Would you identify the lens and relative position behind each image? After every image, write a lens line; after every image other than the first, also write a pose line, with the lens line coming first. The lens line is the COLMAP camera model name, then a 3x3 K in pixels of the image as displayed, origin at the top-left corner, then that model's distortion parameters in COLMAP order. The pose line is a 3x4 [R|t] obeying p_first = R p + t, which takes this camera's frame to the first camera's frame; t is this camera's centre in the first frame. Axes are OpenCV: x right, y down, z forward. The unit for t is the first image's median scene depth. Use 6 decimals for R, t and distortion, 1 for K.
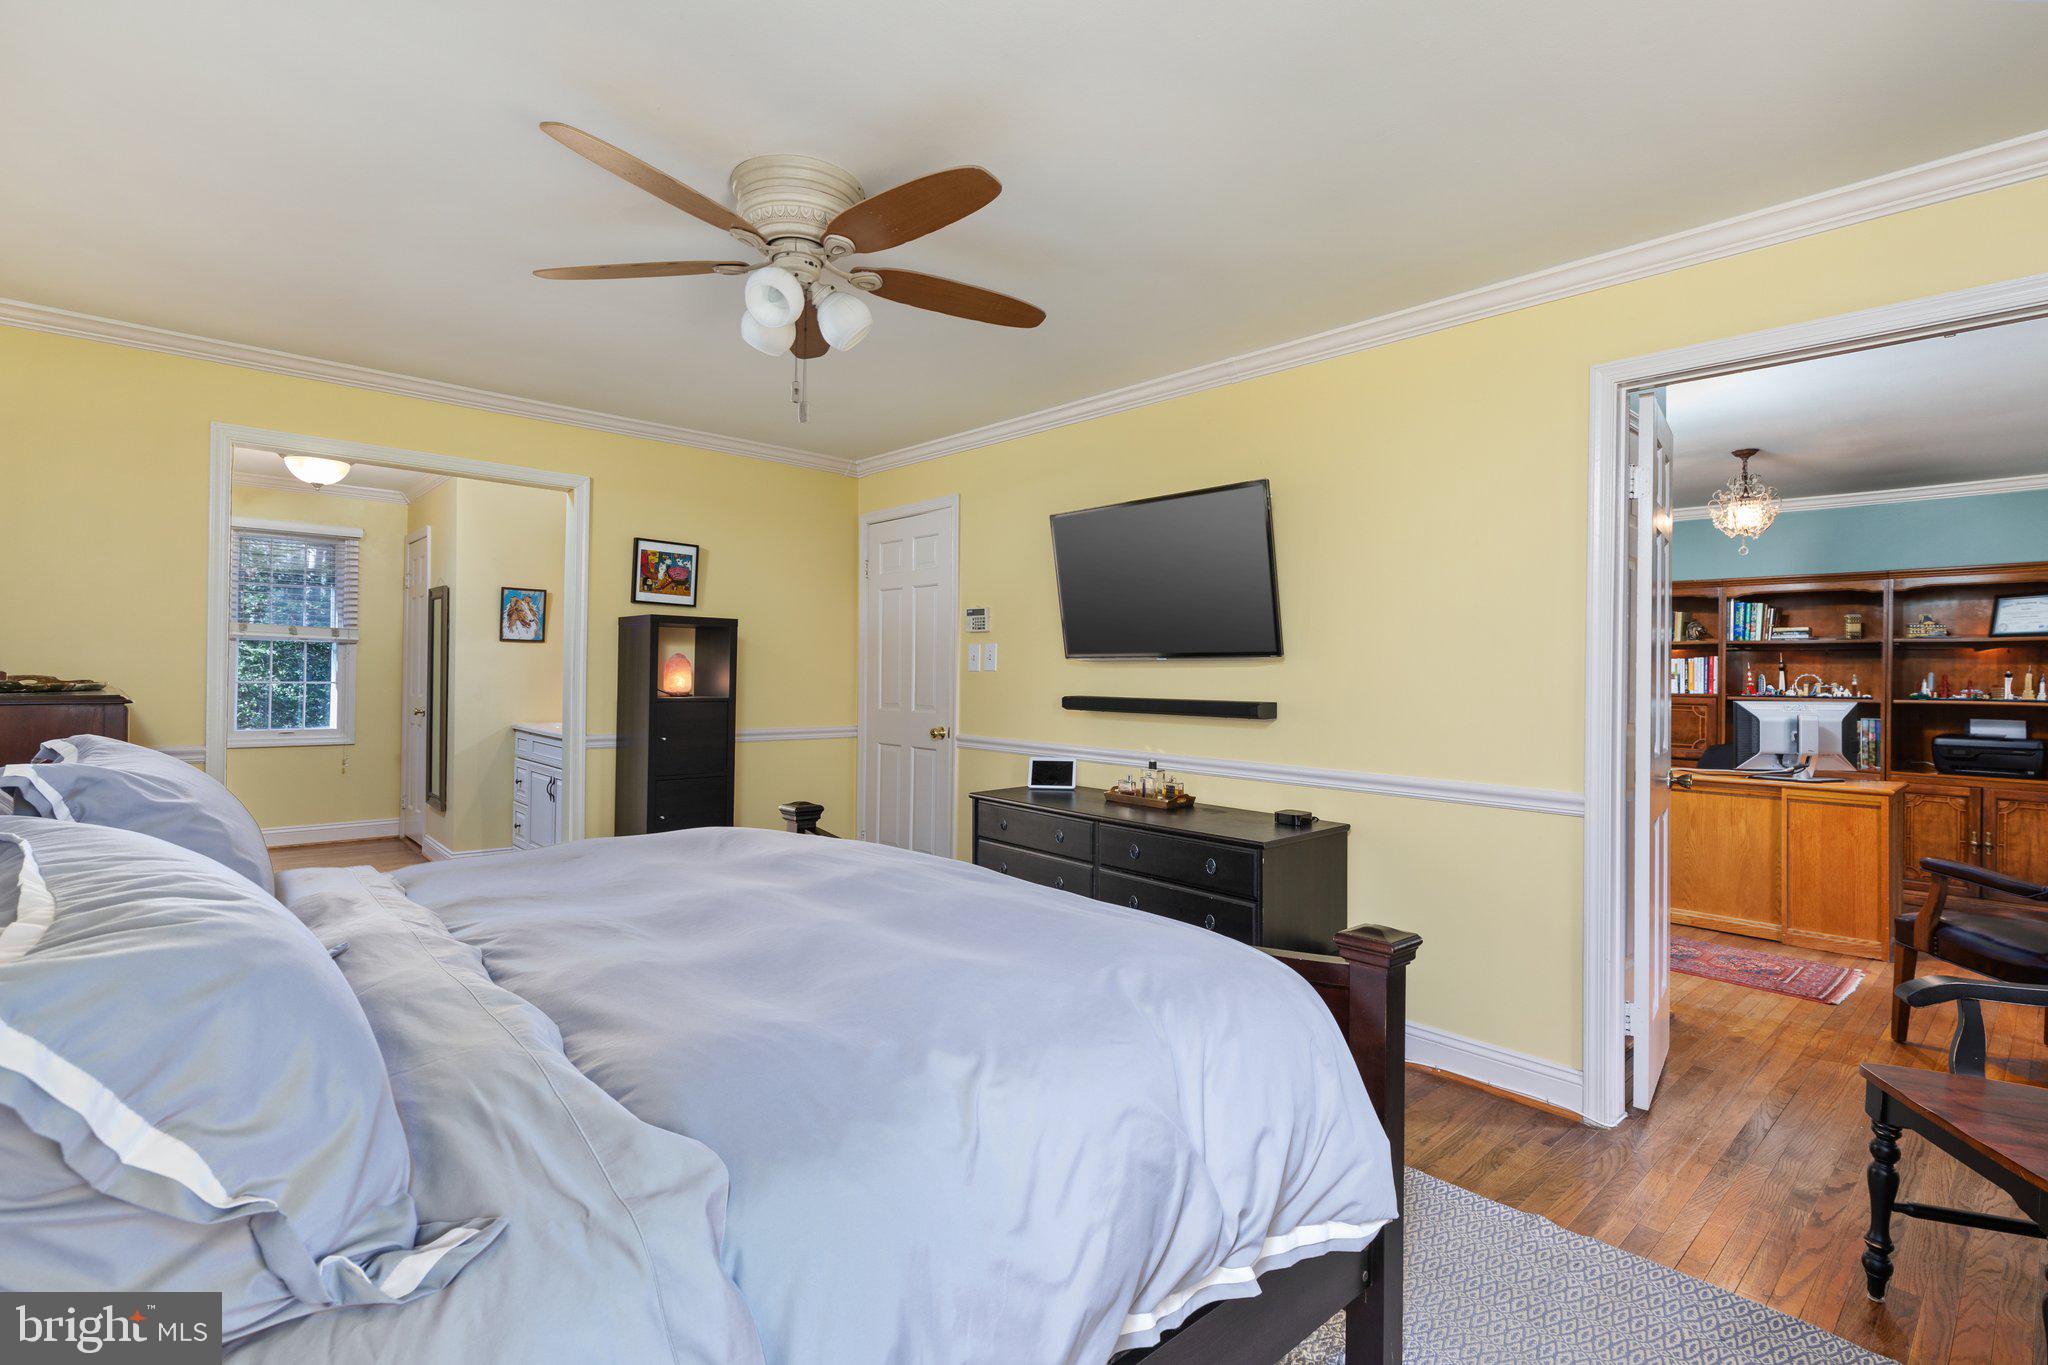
lens RADIAL K [[935.5, 0, 1015.7], [0, 935.5, 667.5], [0, 0, 1]] dist [-0.020780, -0.000125]
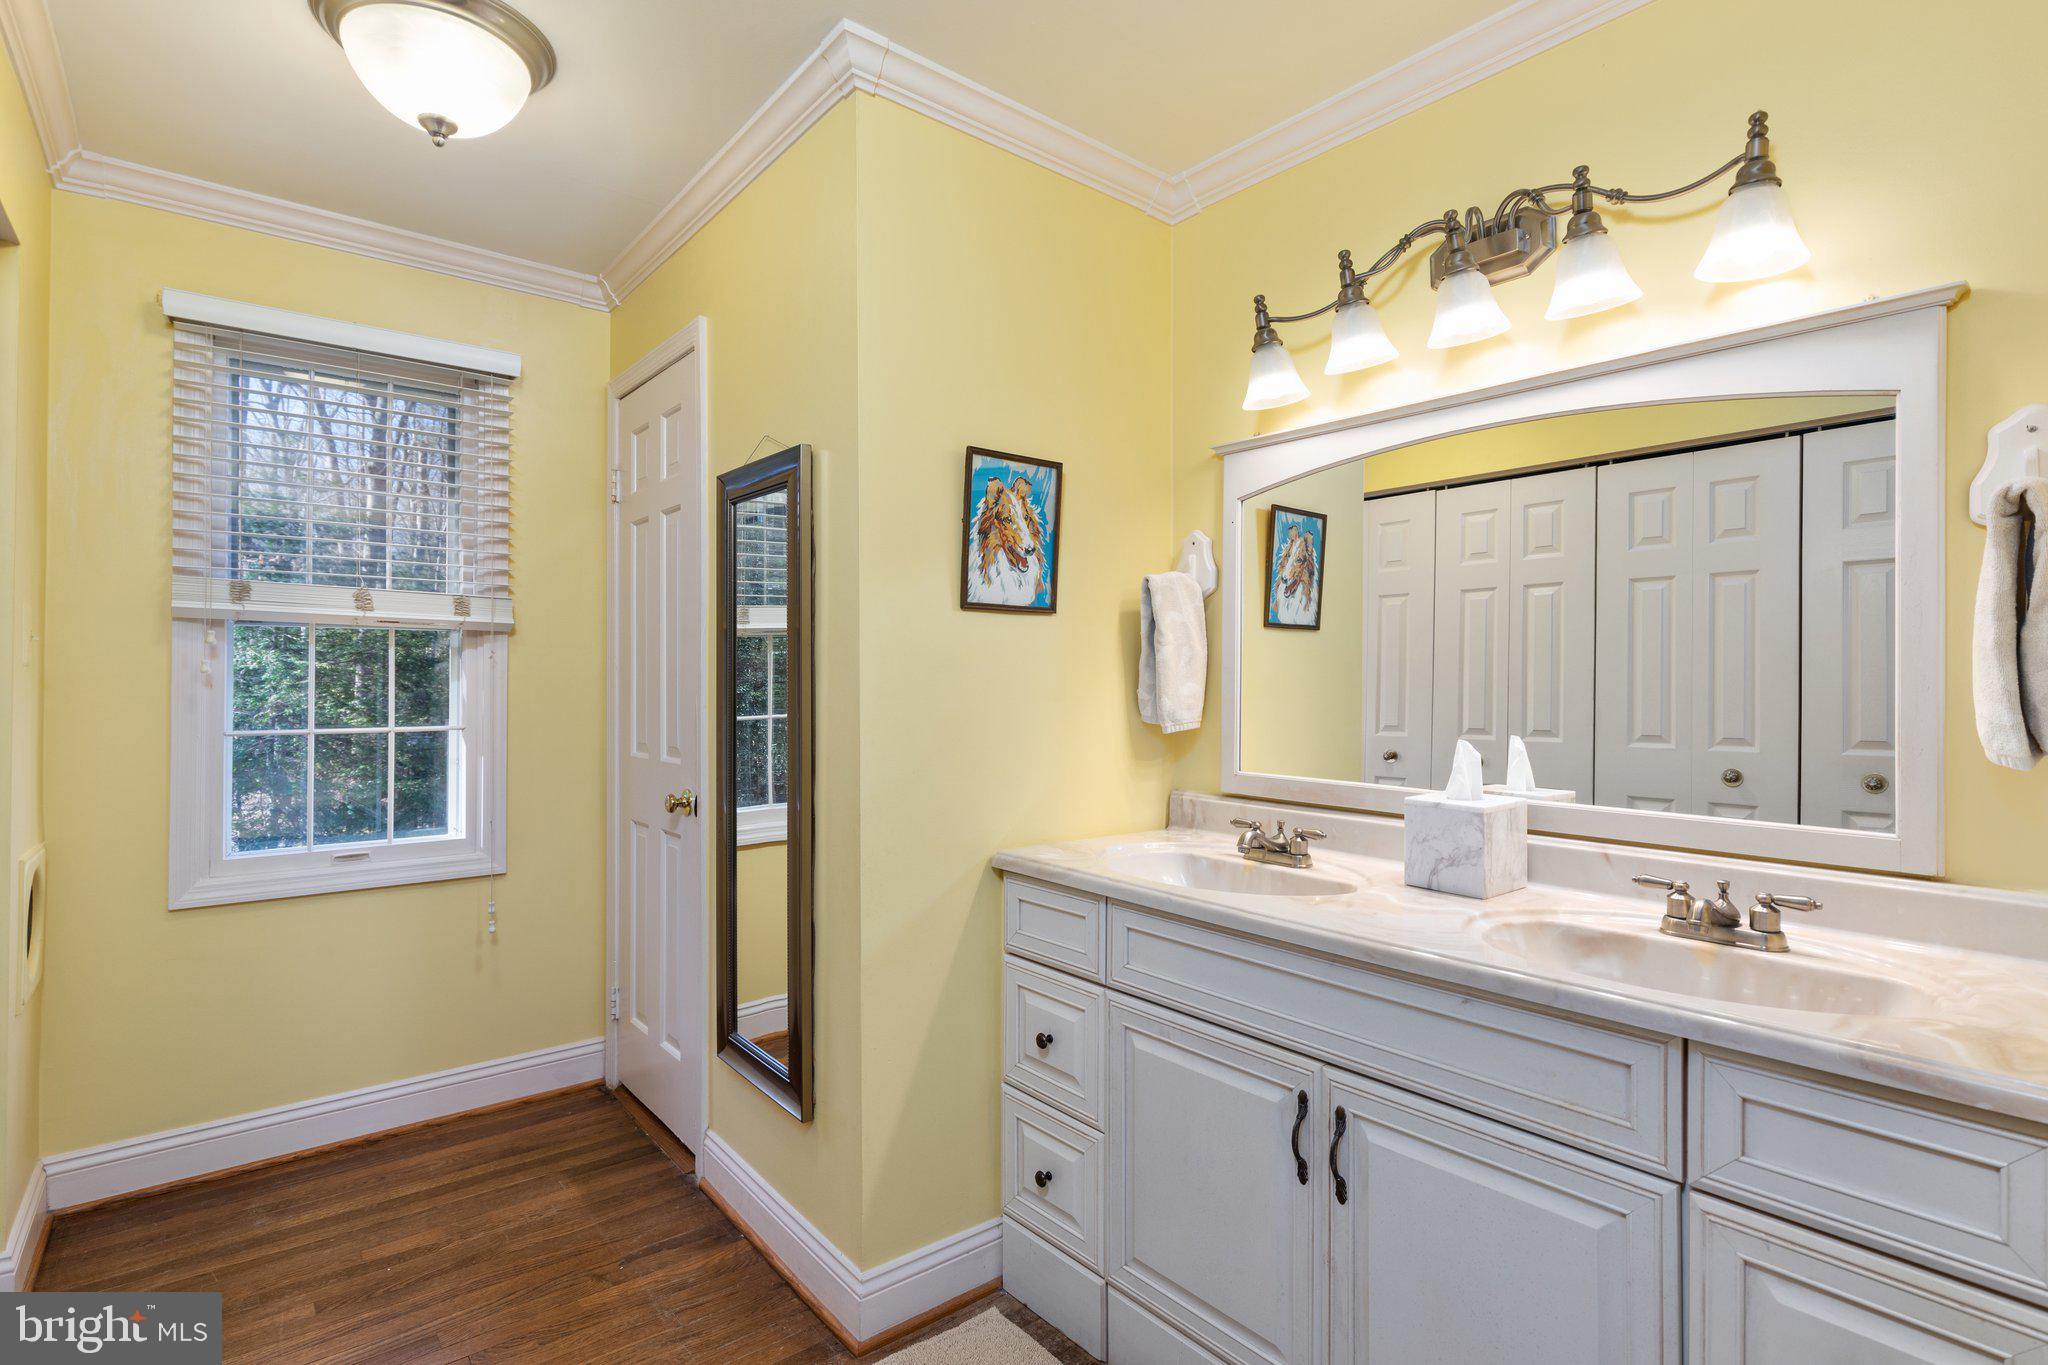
lens RADIAL K [[1016.1, 0, 1030.5], [0, 1016.1, 685.0], [0, 0, 1]] dist [0.000340, -0.000406]
pose [[0.996286, -0.007401, -0.085788, -0.454739], [0.007432, 0.999972, 0.000033, -0.000636], [0.085785, -0.000670, 0.996313, 0.583421]]
